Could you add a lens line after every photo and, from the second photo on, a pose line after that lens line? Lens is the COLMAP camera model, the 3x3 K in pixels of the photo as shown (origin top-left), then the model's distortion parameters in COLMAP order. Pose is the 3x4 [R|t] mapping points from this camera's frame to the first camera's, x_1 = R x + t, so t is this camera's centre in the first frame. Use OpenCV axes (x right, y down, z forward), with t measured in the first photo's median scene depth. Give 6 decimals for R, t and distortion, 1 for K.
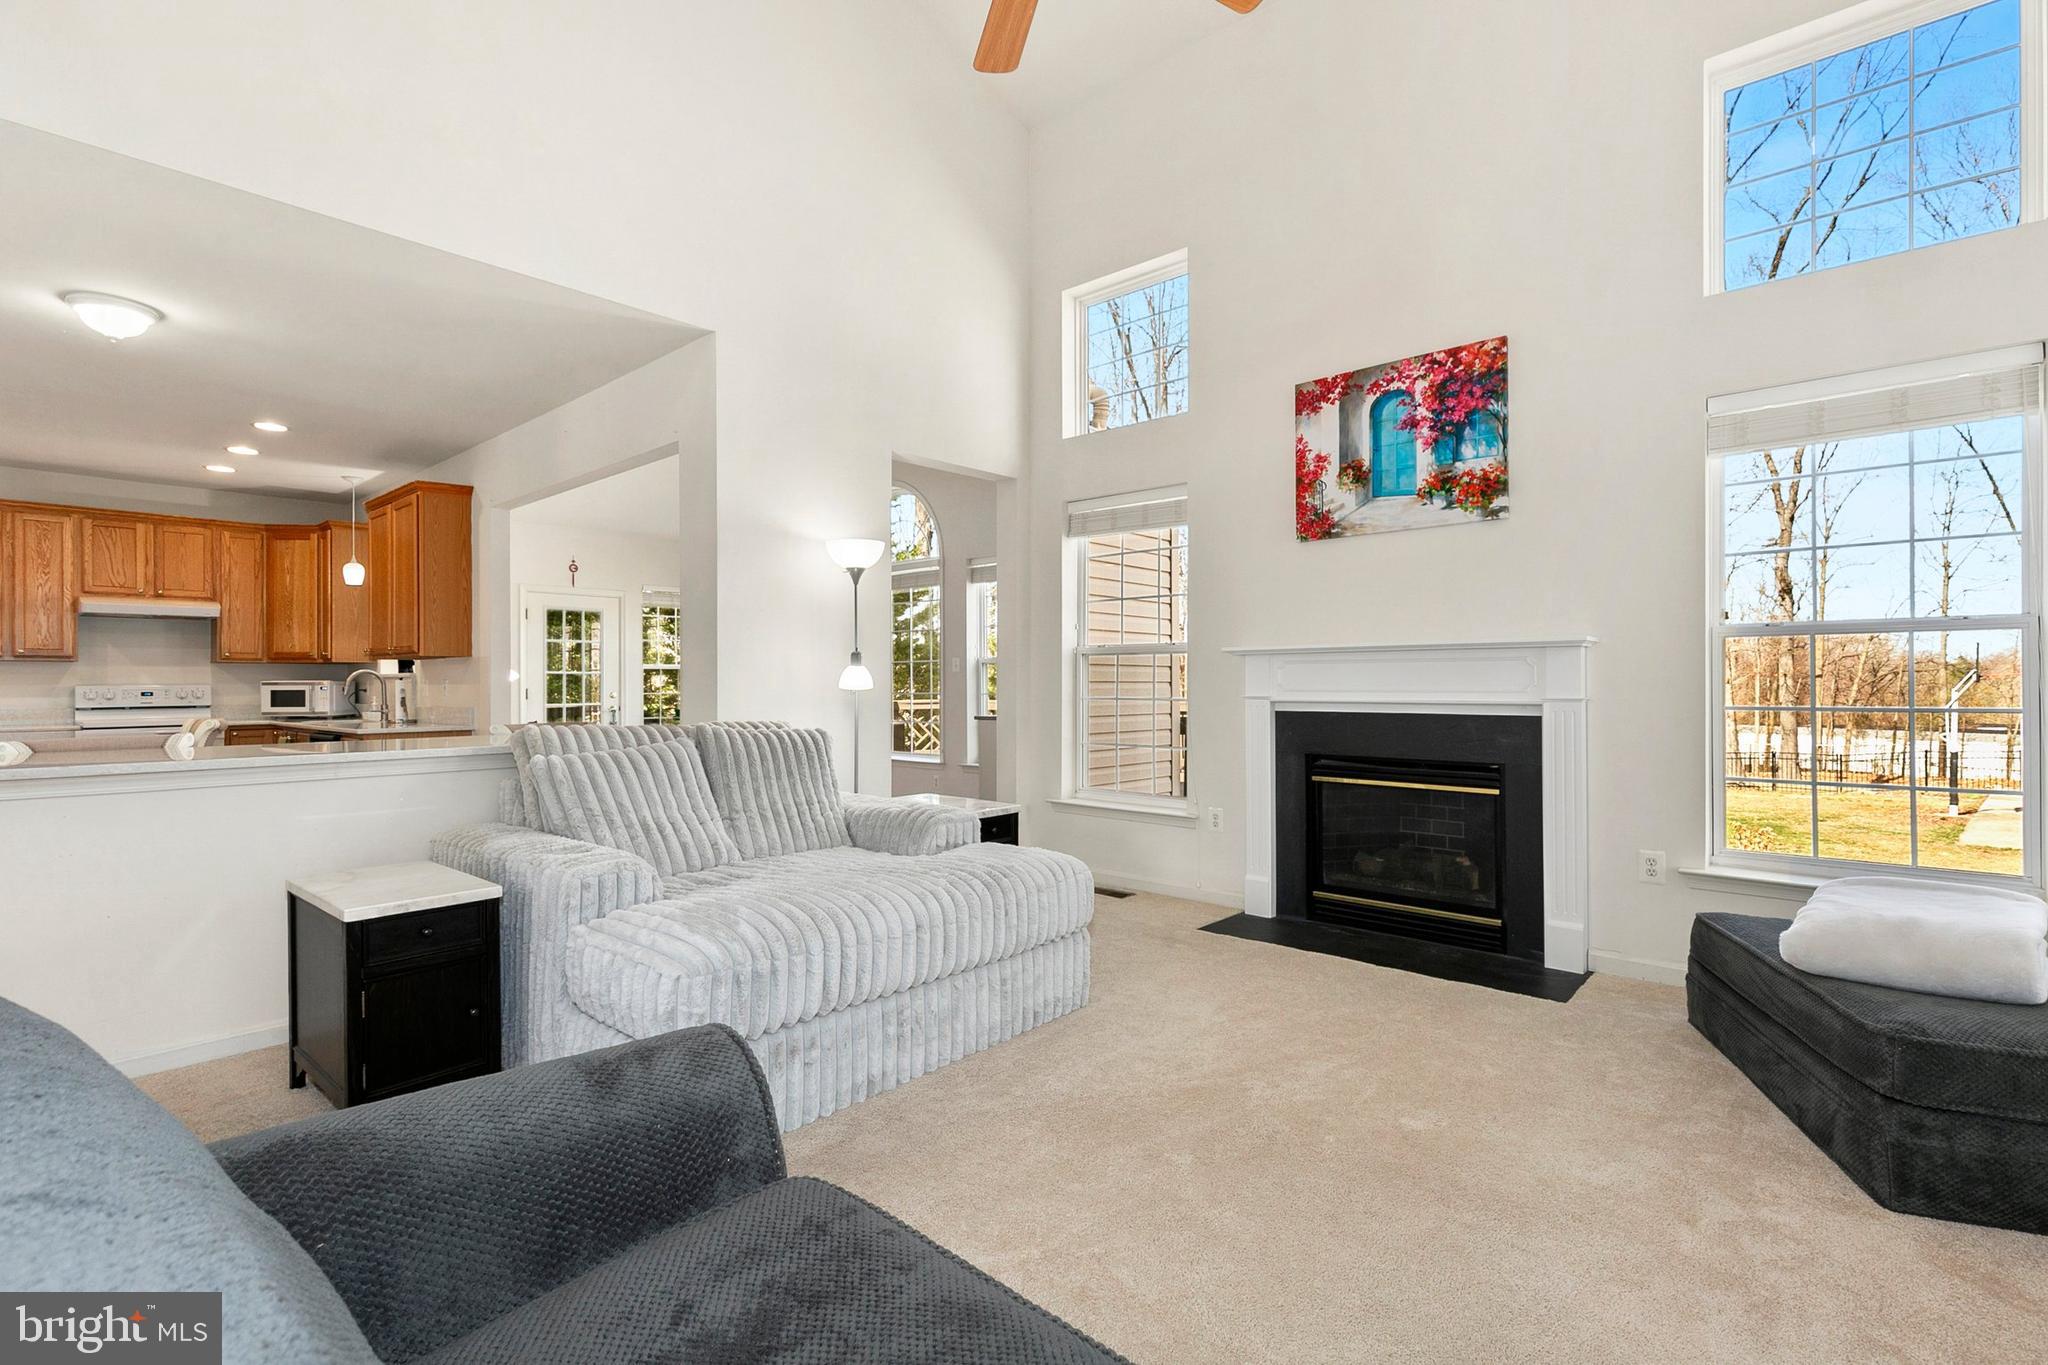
lens RADIAL K [[926.0, 0, 1019.7], [0, 926.0, 678.9], [0, 0, 1]] dist [-0.002023, -0.000125]
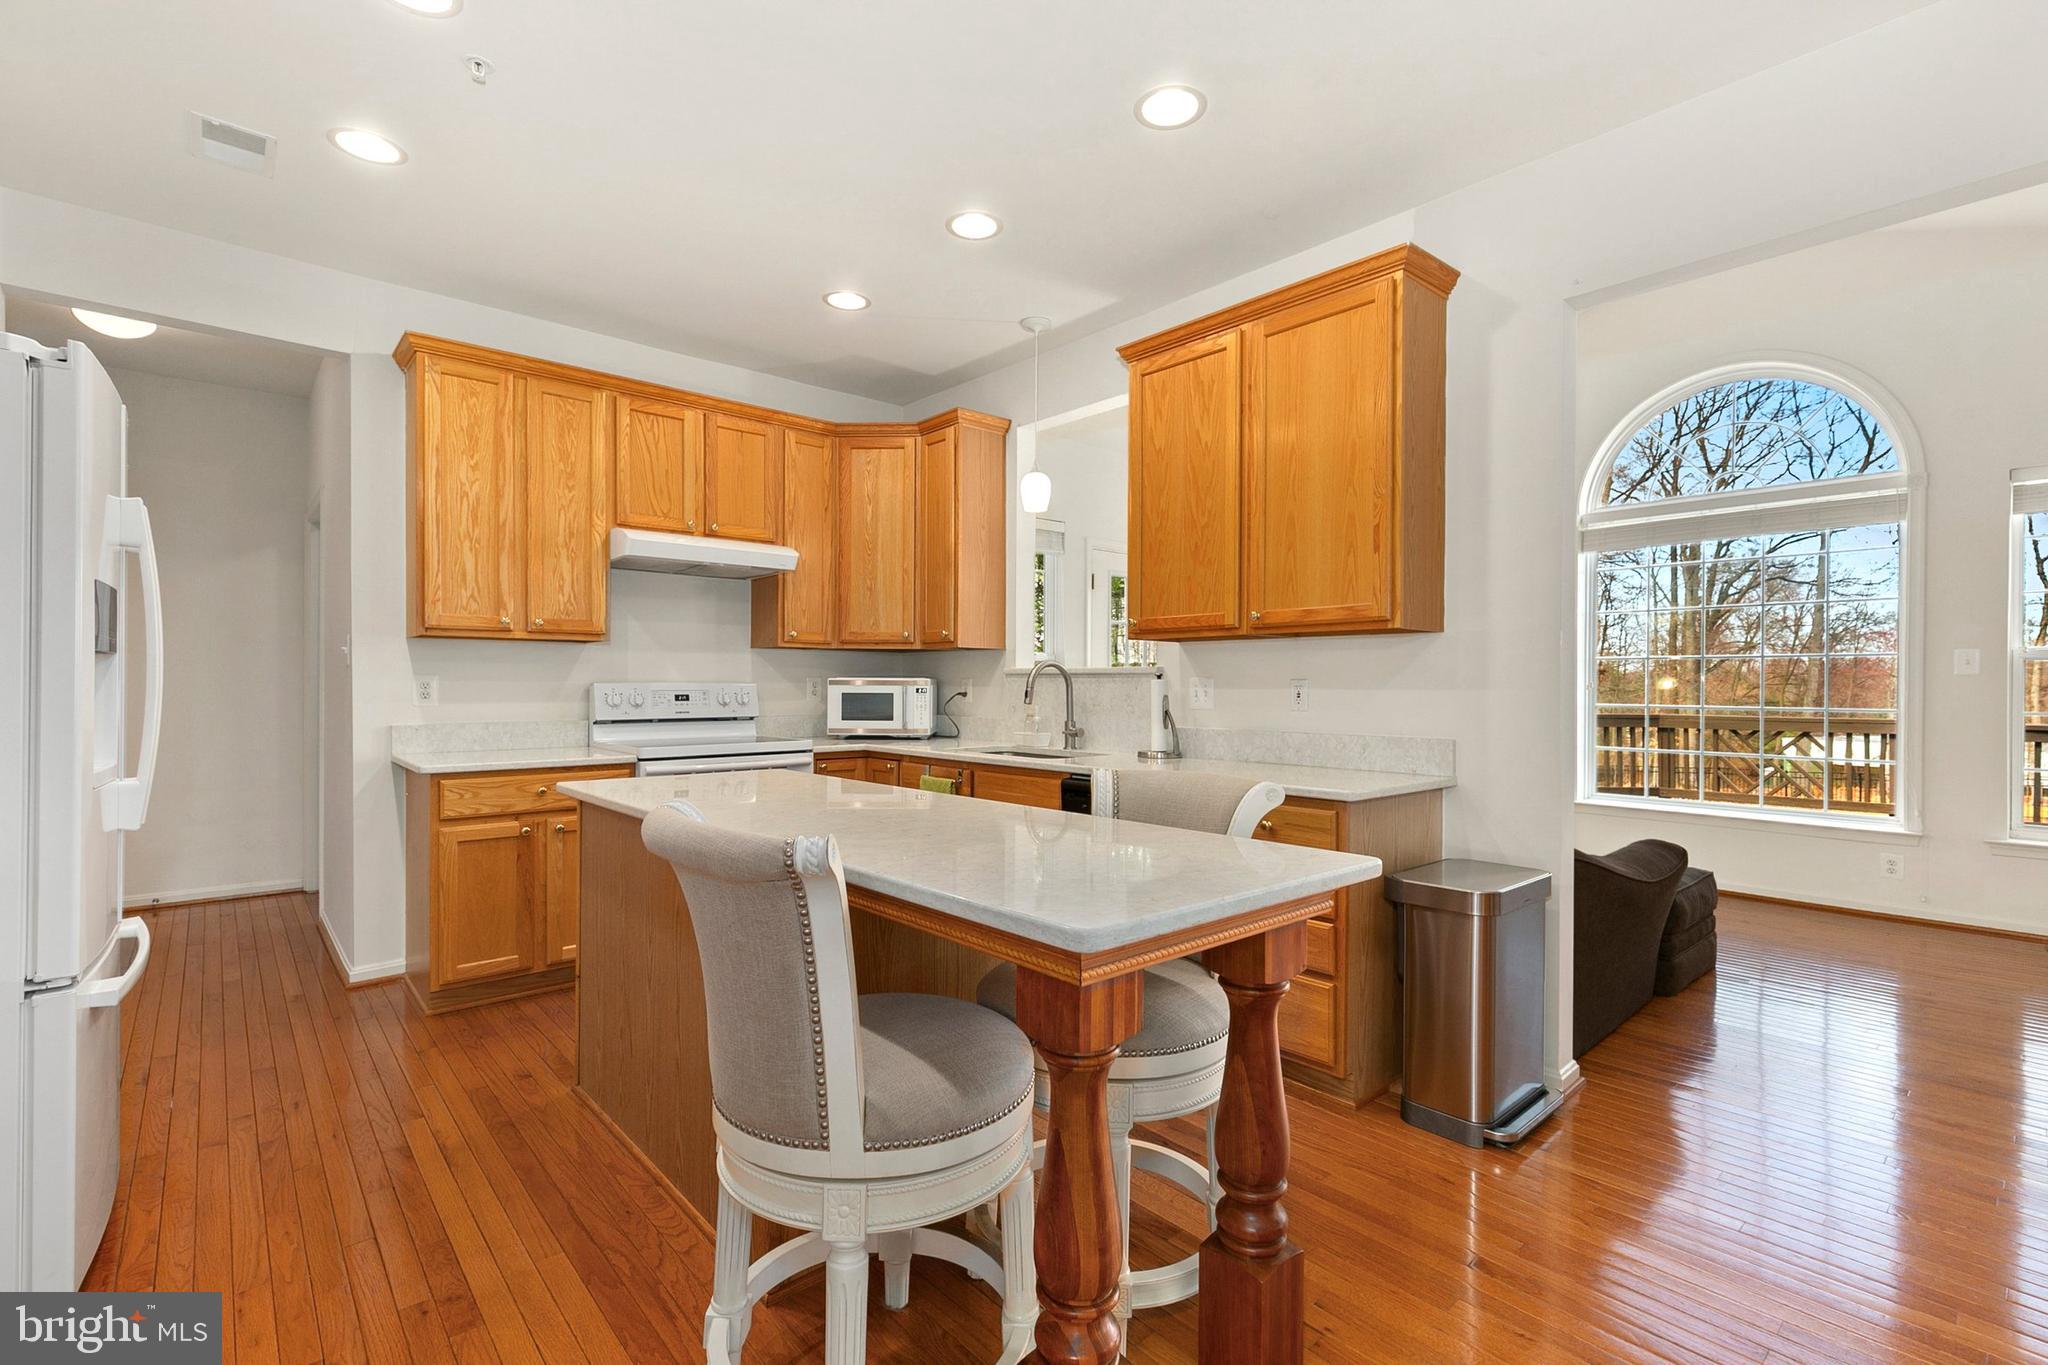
lens RADIAL K [[926.0, 0, 1027.5], [0, 926.0, 685.0], [0, 0, 1]] dist [-0.002023, -0.000125]
pose [[0.992287, 0.009387, -0.123605, -0.635829], [-0.009470, 0.999955, -0.000087, 0.005897], [0.123599, 0.001257, 0.992332, 0.419548]]
